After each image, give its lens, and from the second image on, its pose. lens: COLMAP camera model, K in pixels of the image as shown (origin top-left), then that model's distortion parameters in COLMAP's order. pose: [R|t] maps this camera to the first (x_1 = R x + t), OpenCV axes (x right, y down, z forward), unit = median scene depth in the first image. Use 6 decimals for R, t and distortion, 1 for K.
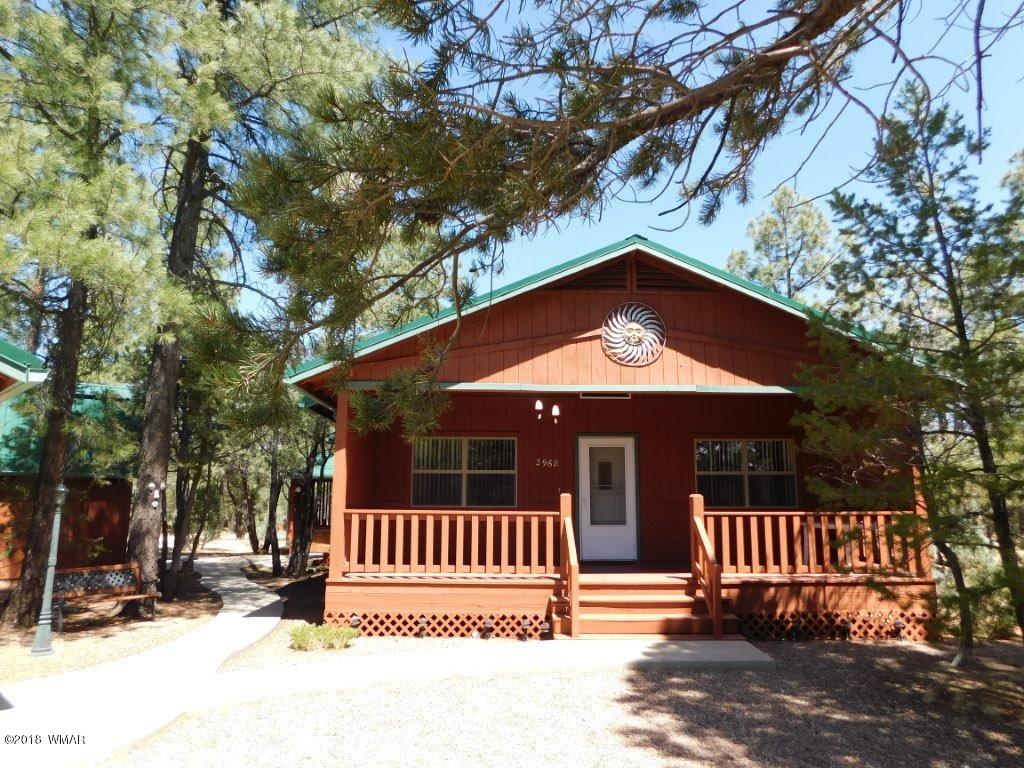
lens RADIAL K [[677.5, 0, 515.1], [0, 677.5, 382.4], [0, 0, 1]] dist [-0.070056, 0.054362]
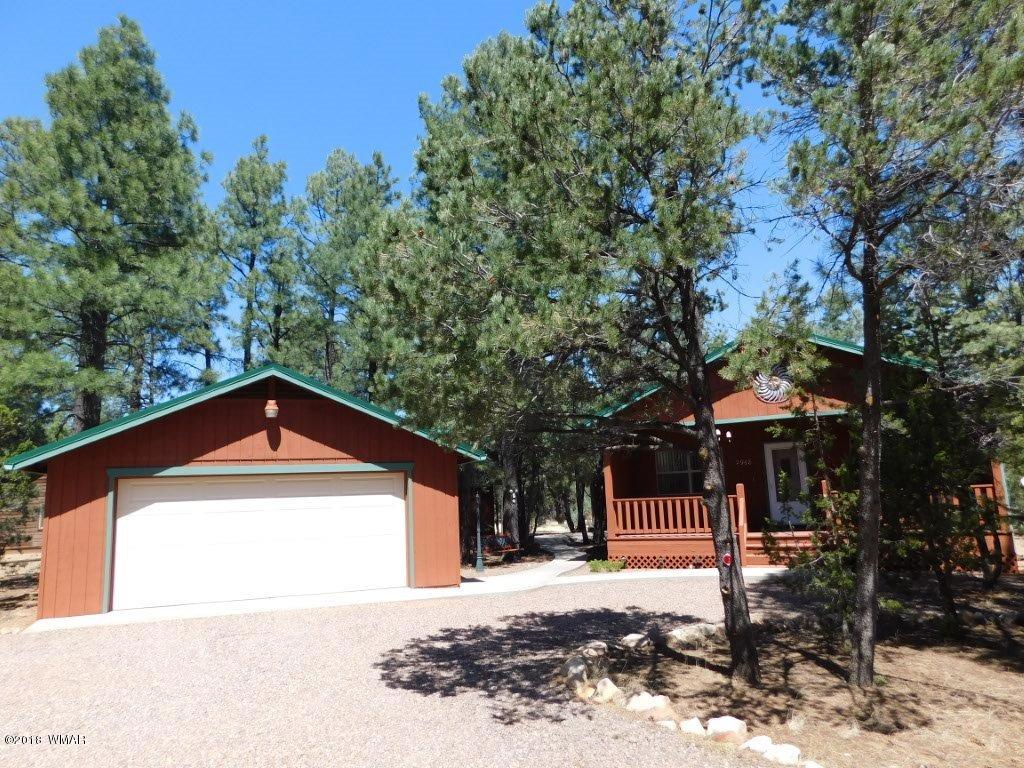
lens RADIAL K [[677.5, 0, 510.9], [0, 677.5, 381.1], [0, 0, 1]] dist [-0.070056, 0.054362]
pose [[0.898677, -0.111675, -0.424156, 0.300859], [0.119585, 0.992792, -0.008021, -0.142322], [0.421994, -0.043514, 0.905554, -0.731134]]
